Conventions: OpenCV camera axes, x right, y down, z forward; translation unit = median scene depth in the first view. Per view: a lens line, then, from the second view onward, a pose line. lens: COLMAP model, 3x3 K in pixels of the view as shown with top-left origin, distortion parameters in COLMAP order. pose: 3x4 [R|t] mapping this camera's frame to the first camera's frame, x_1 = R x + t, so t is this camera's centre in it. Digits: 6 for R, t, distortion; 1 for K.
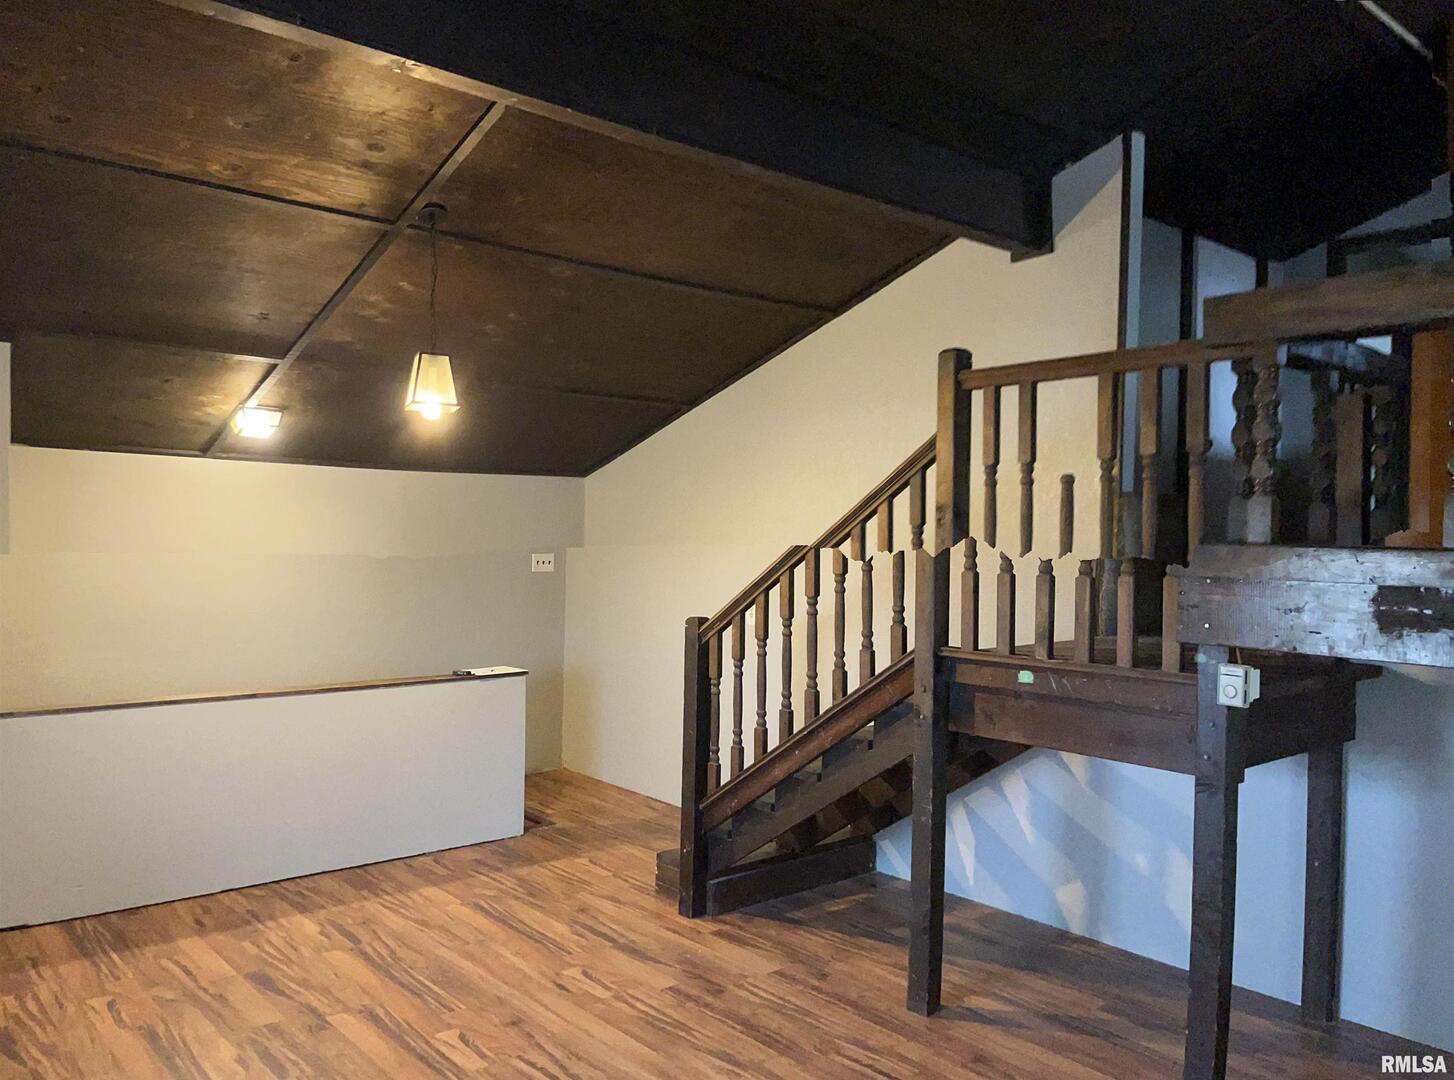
lens RADIAL K [[1117.3, 0, 727.0], [0, 1117.3, 540.0], [0, 0, 1]] dist [0.001608, 0.001532]
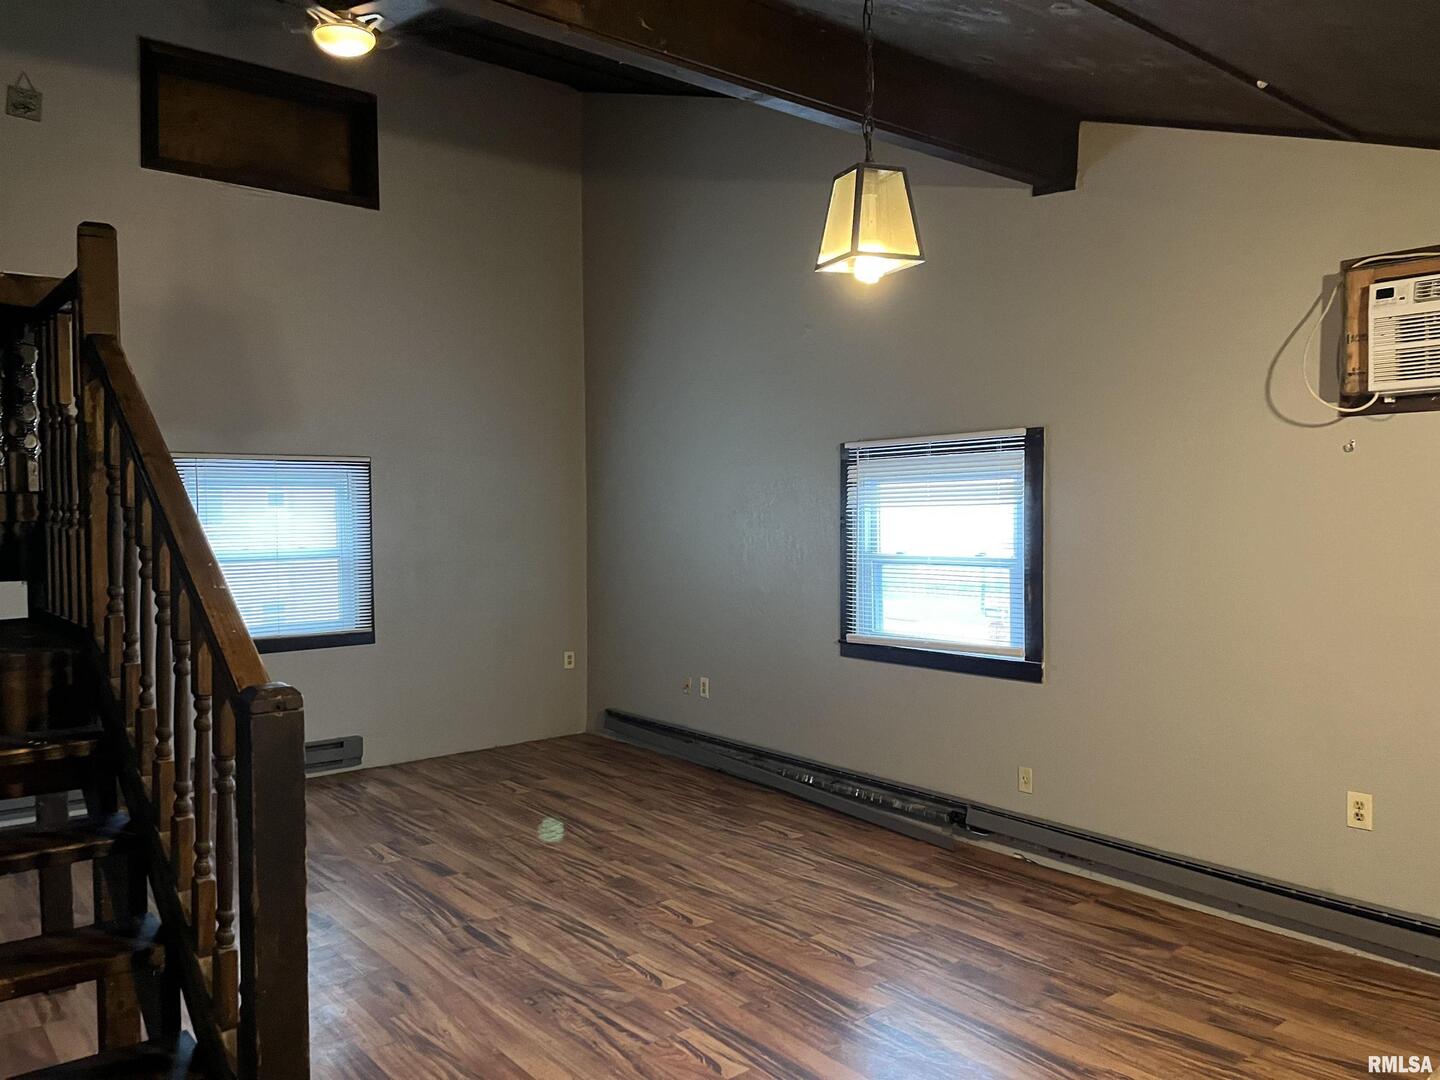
lens RADIAL K [[1098.8, 0, 720.0], [0, 1098.8, 540.0], [0, 0, 1]] dist [0.082136, -0.103027]
pose [[-0.999615, -0.015966, 0.022712, -0.262726], [-0.015401, 0.999574, 0.024799, 0.010351], [-0.023099, 0.024439, -0.999434, 1.934933]]
